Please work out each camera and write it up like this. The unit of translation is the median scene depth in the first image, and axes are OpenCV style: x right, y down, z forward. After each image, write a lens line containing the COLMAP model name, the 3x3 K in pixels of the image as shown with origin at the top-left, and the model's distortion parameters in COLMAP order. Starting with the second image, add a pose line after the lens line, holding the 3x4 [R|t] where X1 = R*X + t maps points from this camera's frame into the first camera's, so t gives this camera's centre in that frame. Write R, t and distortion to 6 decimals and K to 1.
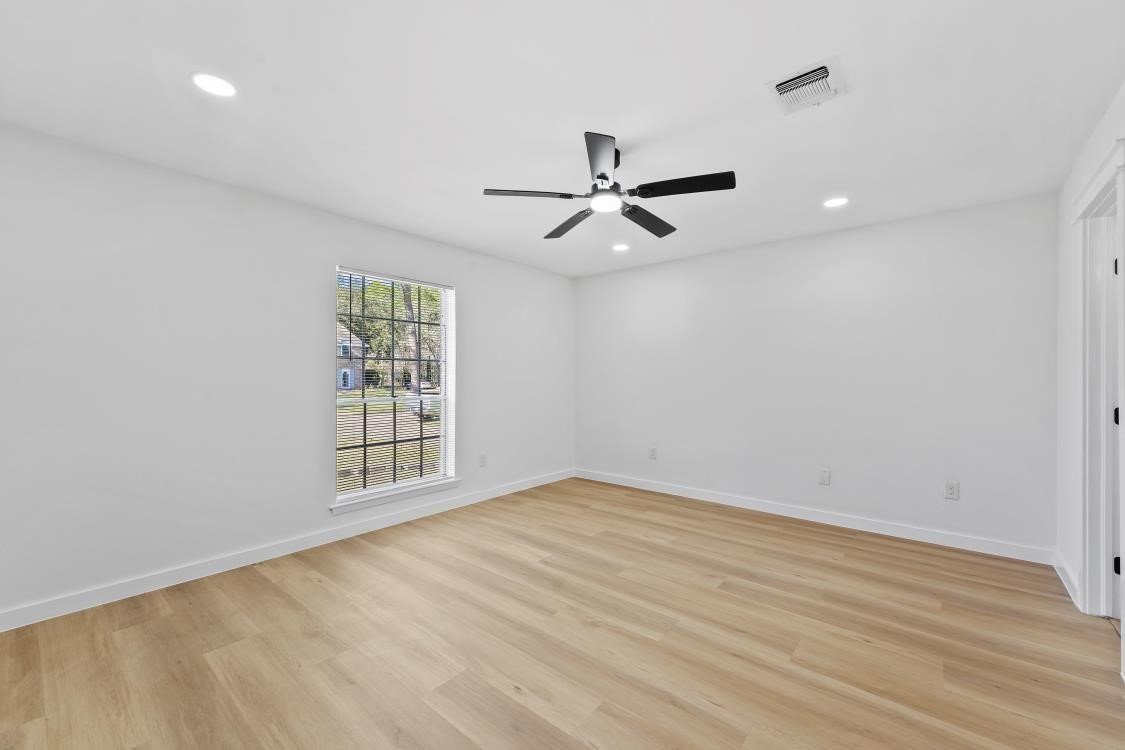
lens RADIAL K [[454.0, 0, 561.6], [0, 454.0, 375.6], [0, 0, 1]] dist [0.009214, -0.000075]
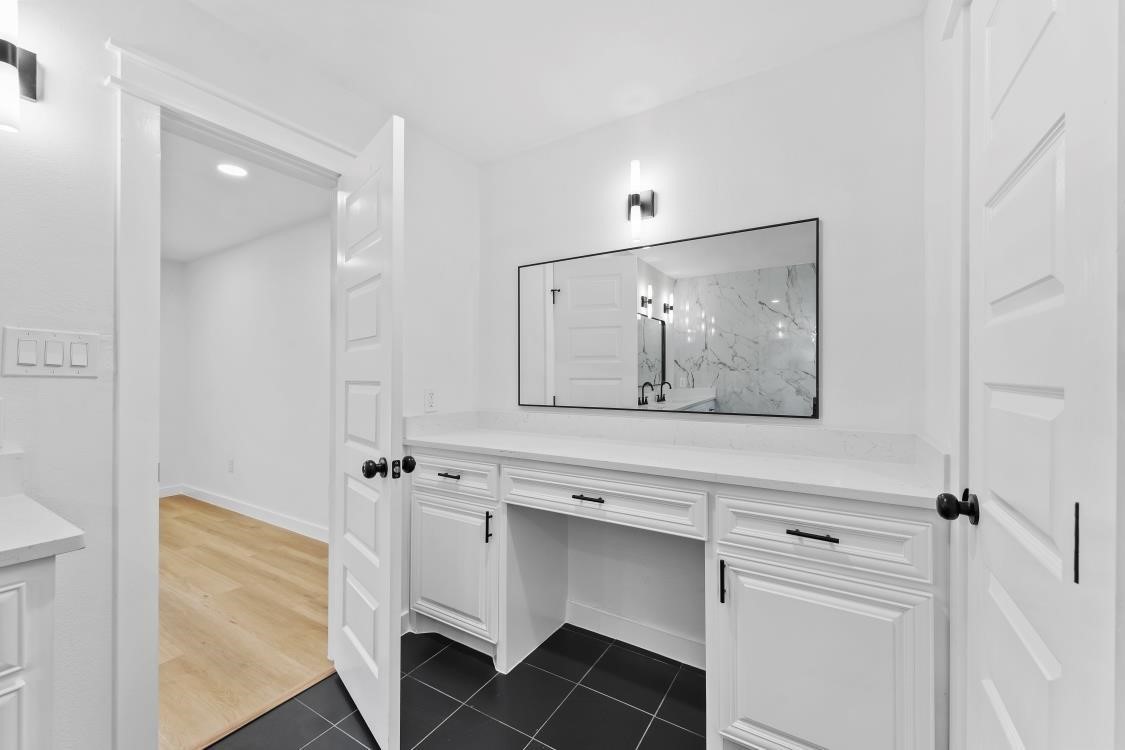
lens RADIAL K [[454.0, 0, 561.5], [0, 454.0, 375.4], [0, 0, 1]] dist [0.009214, -0.000075]
pose [[0.989370, -0.010142, 0.145069, 0.900193], [0.009698, 0.999946, 0.003768, 0.004719], [-0.145099, -0.002321, 0.989414, 0.072929]]
